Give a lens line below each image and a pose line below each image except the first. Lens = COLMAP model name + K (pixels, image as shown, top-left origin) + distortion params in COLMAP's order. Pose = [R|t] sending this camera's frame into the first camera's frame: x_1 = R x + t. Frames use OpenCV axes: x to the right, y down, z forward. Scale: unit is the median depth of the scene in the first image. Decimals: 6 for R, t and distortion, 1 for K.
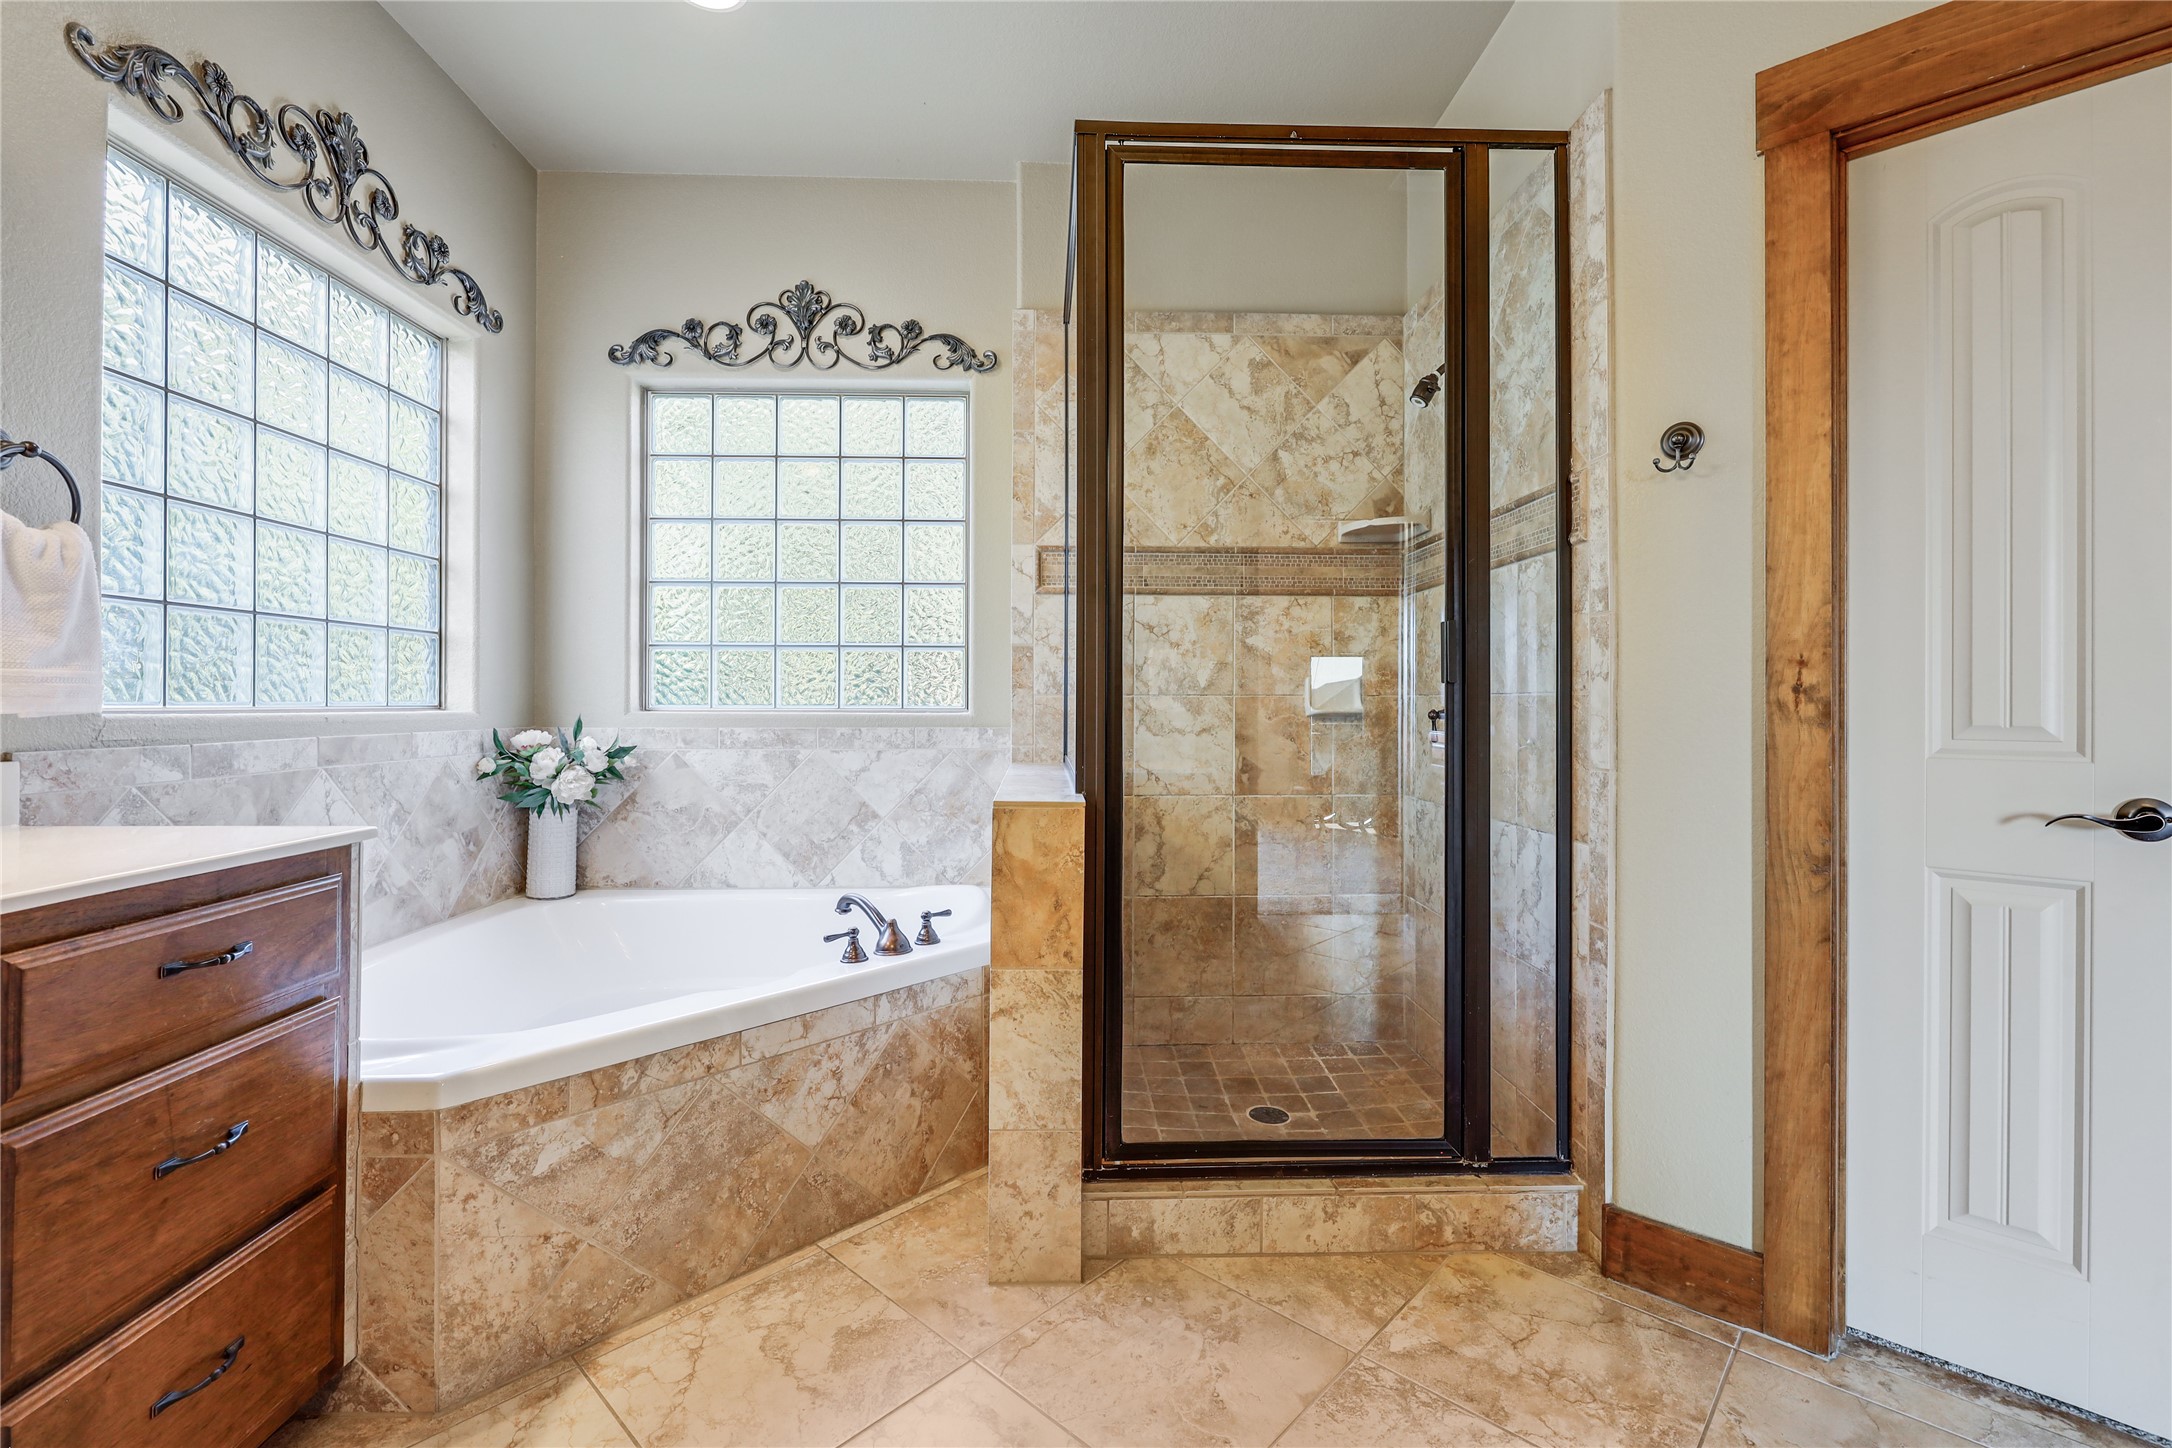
lens RADIAL K [[934.7, 0, 1073.2], [0, 934.7, 700.6], [0, 0, 1]] dist [-0.006171, -0.000209]
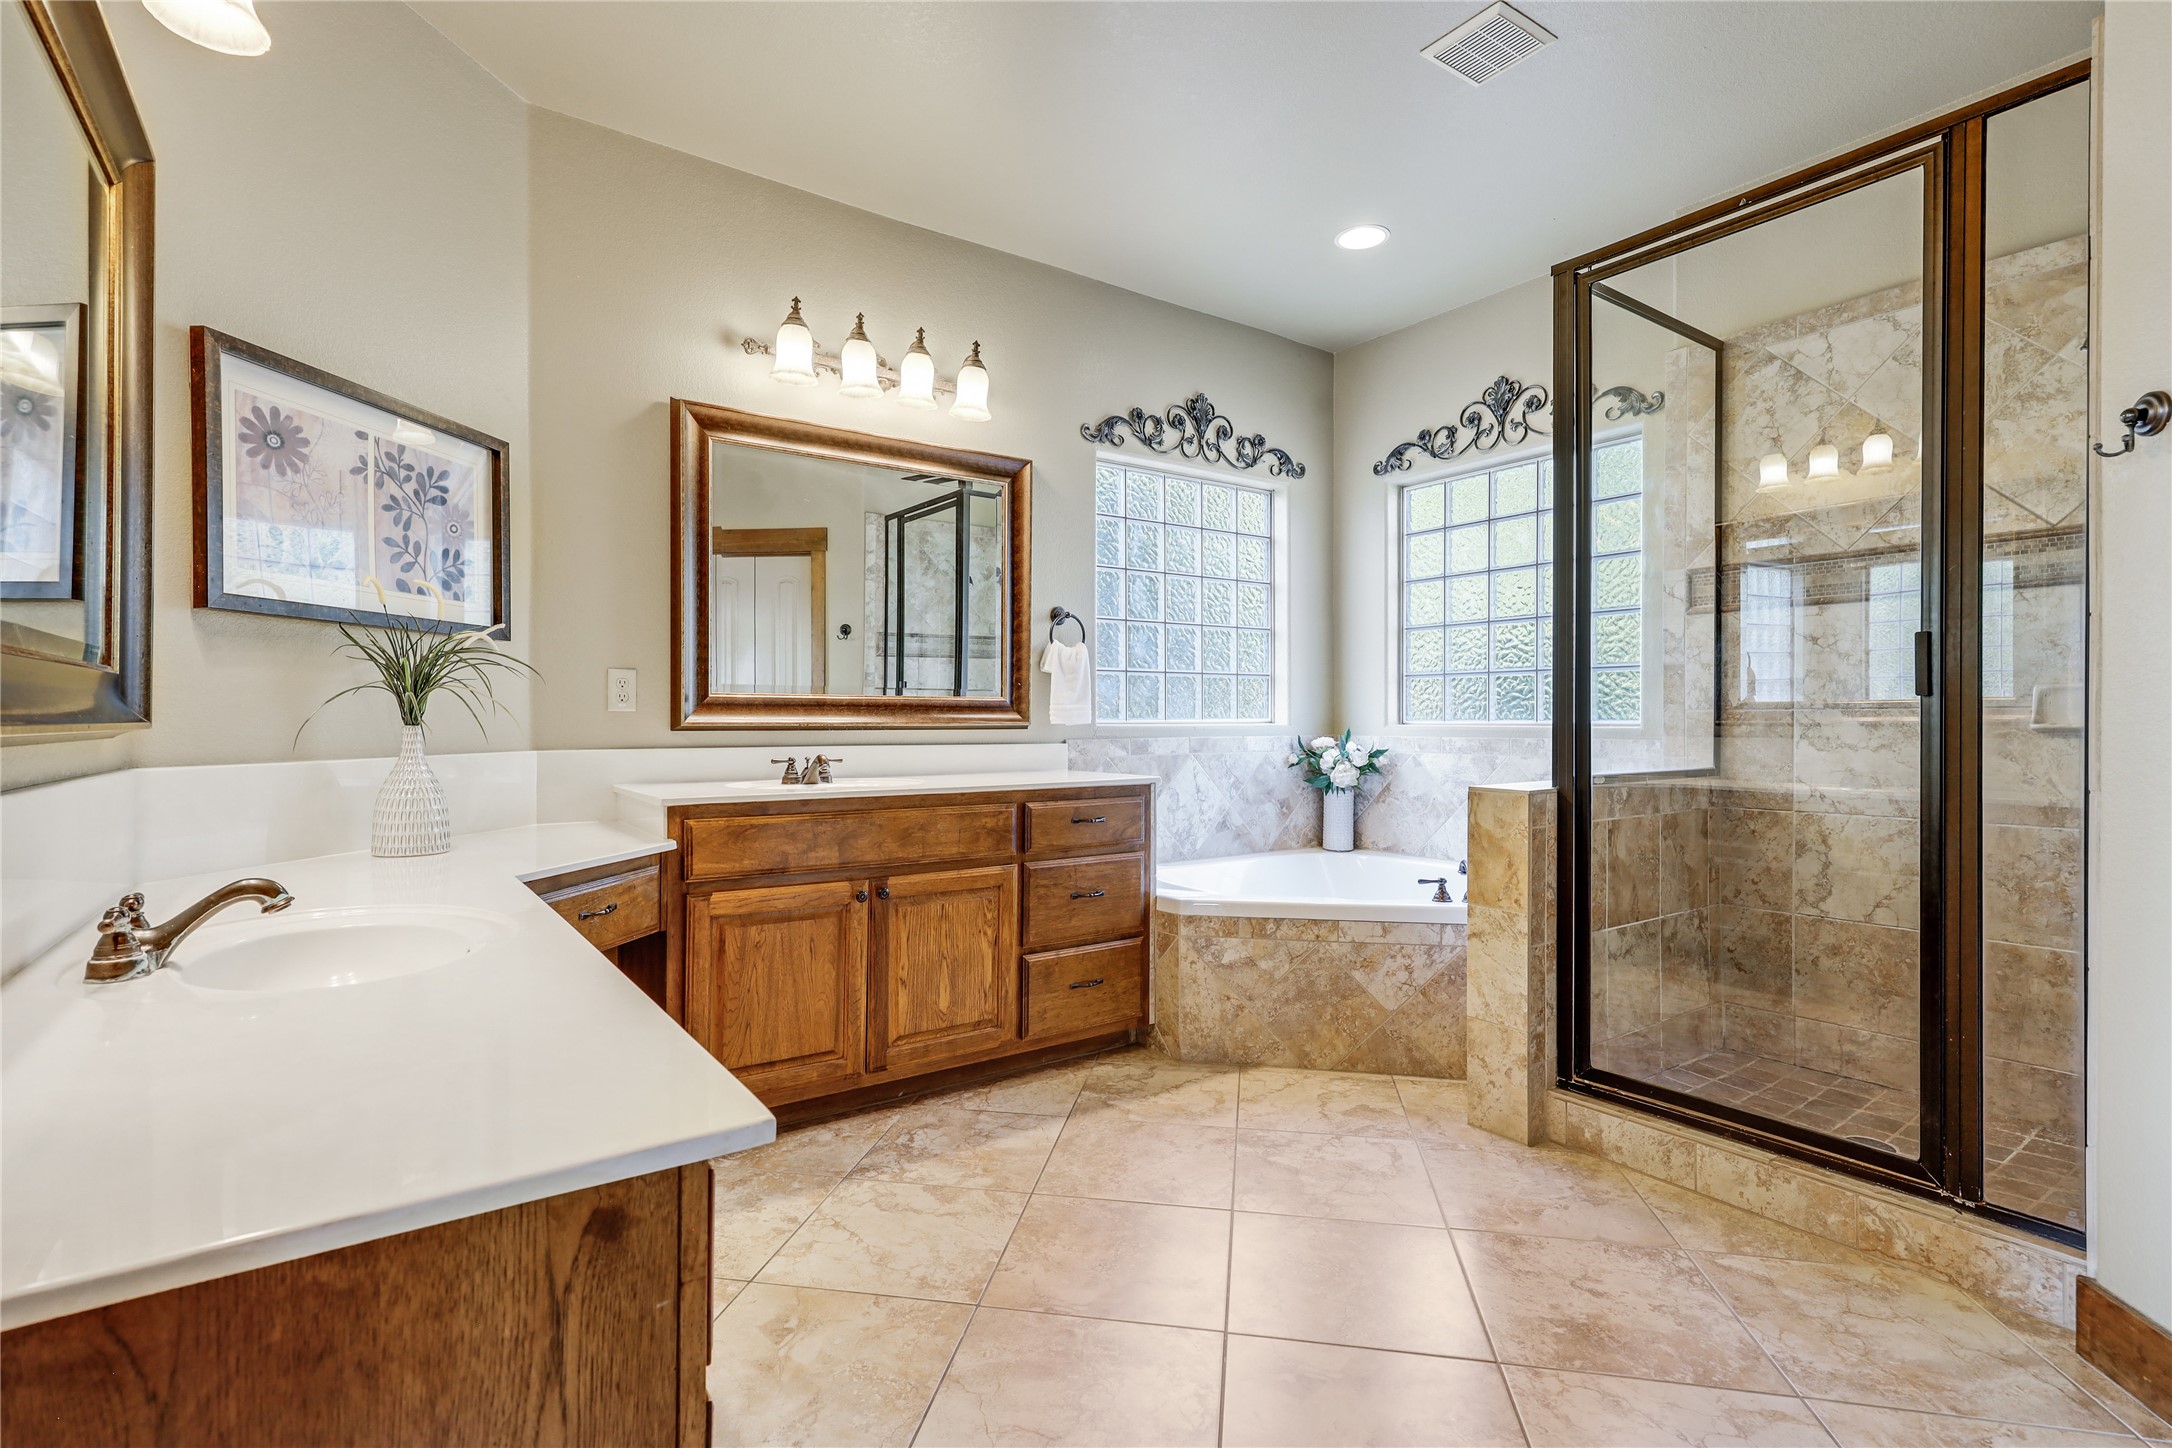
lens RADIAL K [[1006.8, 0, 1086.0], [0, 1006.8, 724.0], [0, 0, 1]] dist [0.013840, -0.000047]
pose [[0.558661, 0.001733, -0.829394, 0.773750], [0.005211, 0.999971, 0.005600, 0.000091], [0.829380, -0.007451, 0.558636, -0.310565]]
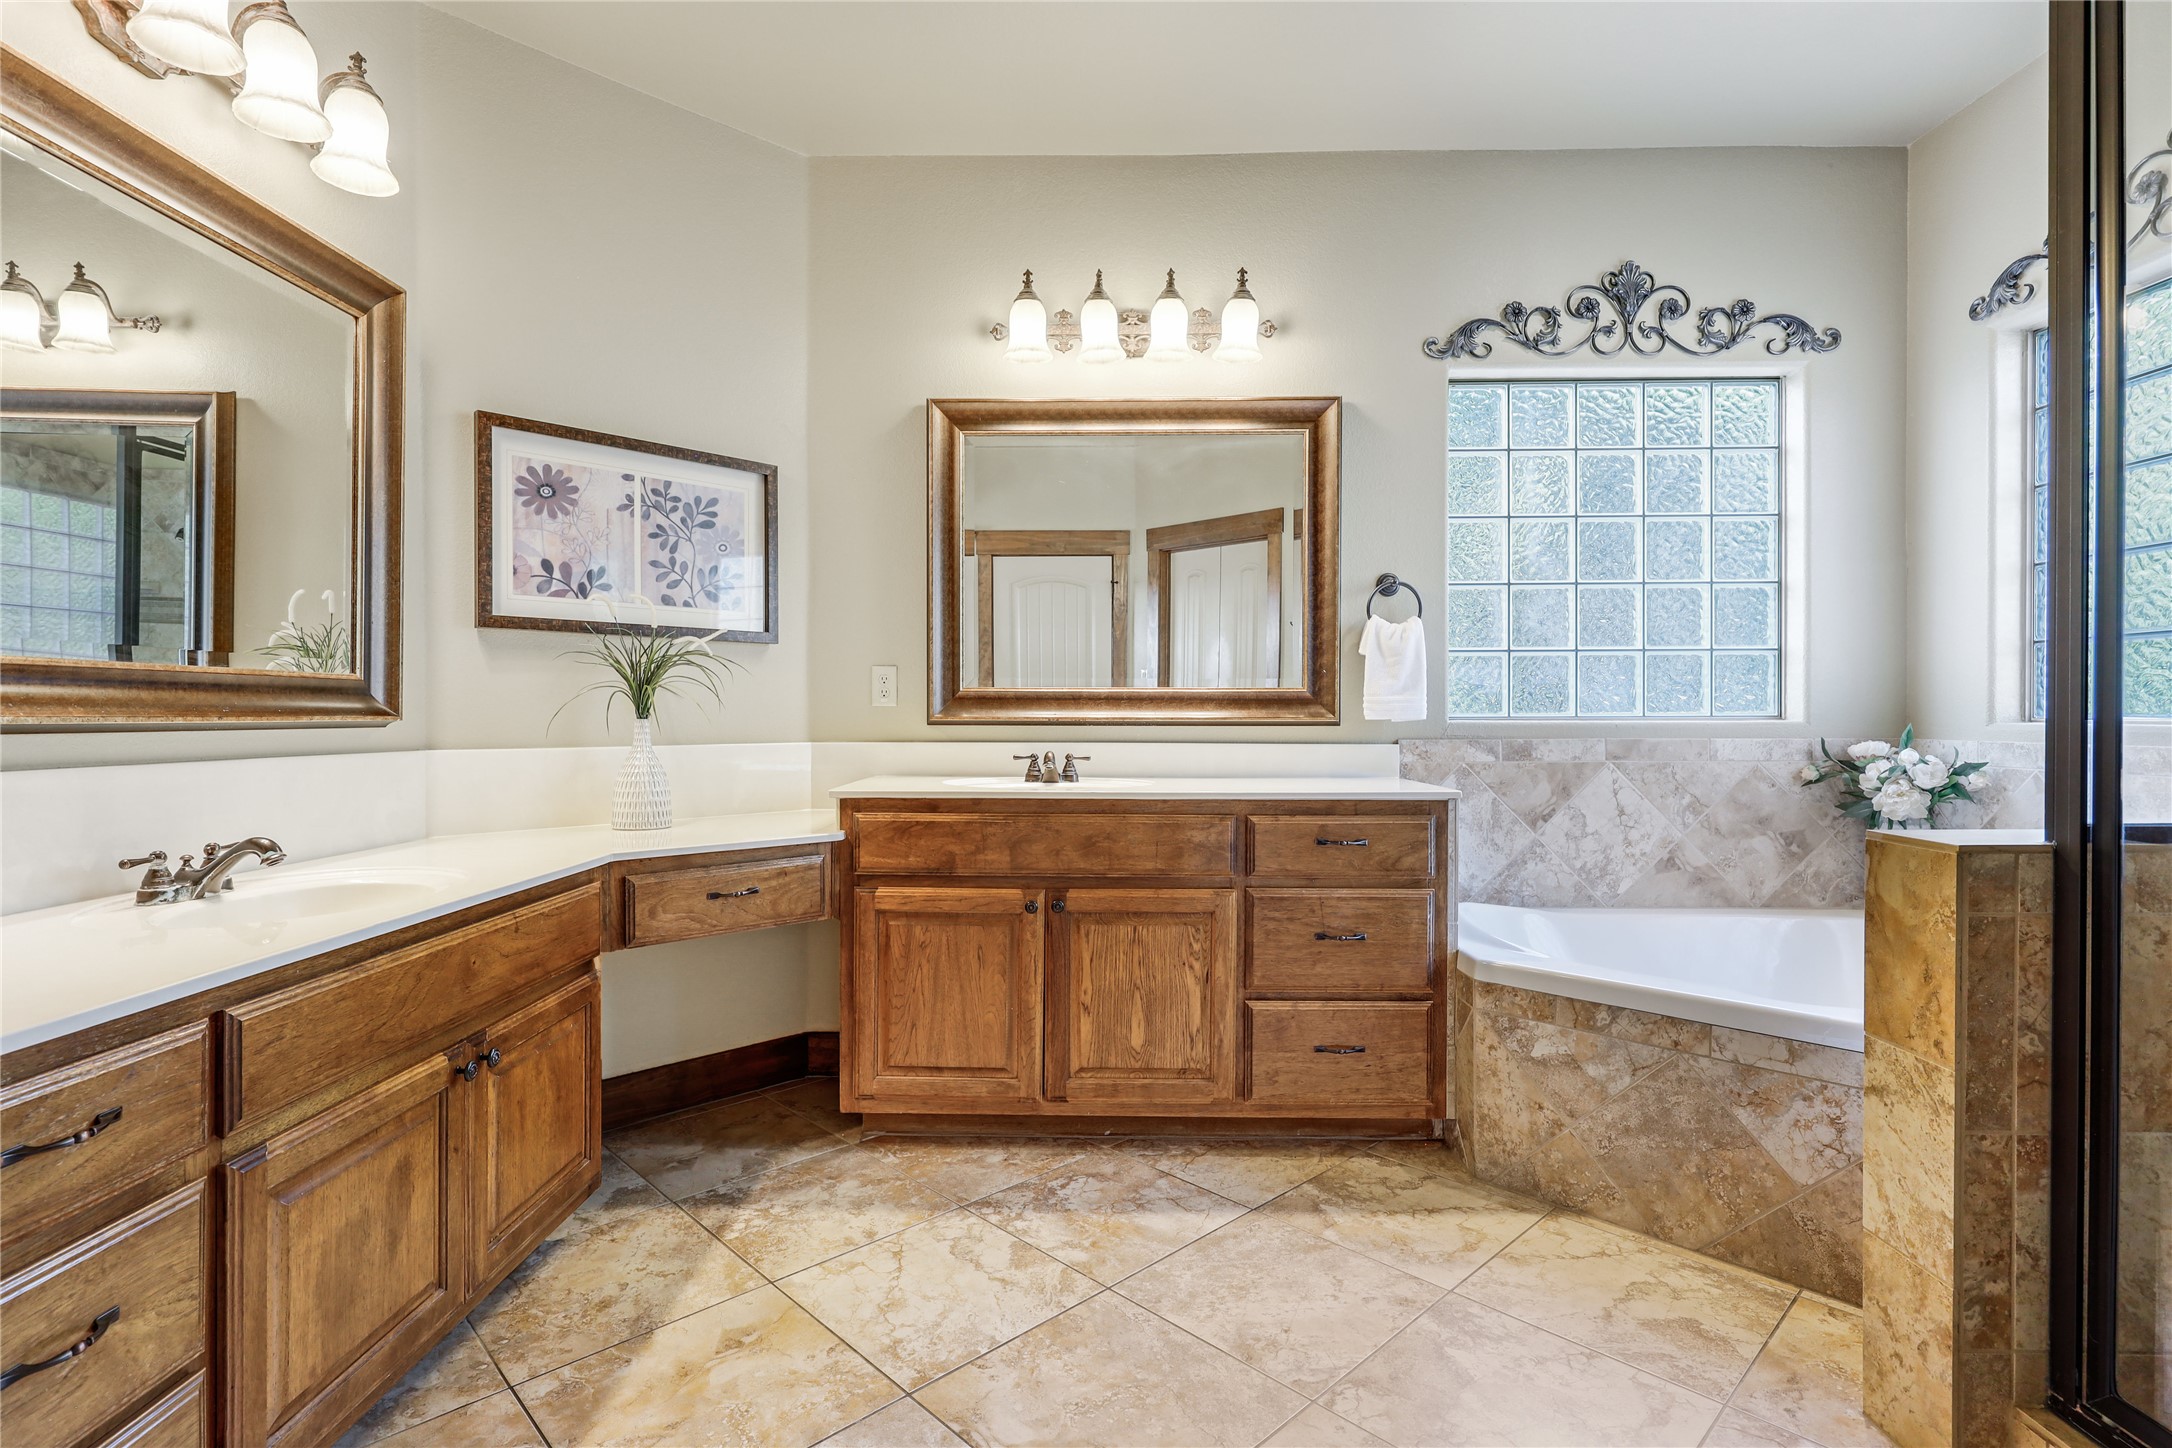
lens RADIAL K [[1045.8, 0, 1086.0], [0, 1045.8, 724.0], [0, 0, 1]] dist [-0.000271, -0.000636]
pose [[-0.036210, 0.006758, -0.999321, 0.764763], [0.004559, 0.999968, 0.006597, 0.004312], [0.999334, -0.004317, -0.036240, 0.308775]]
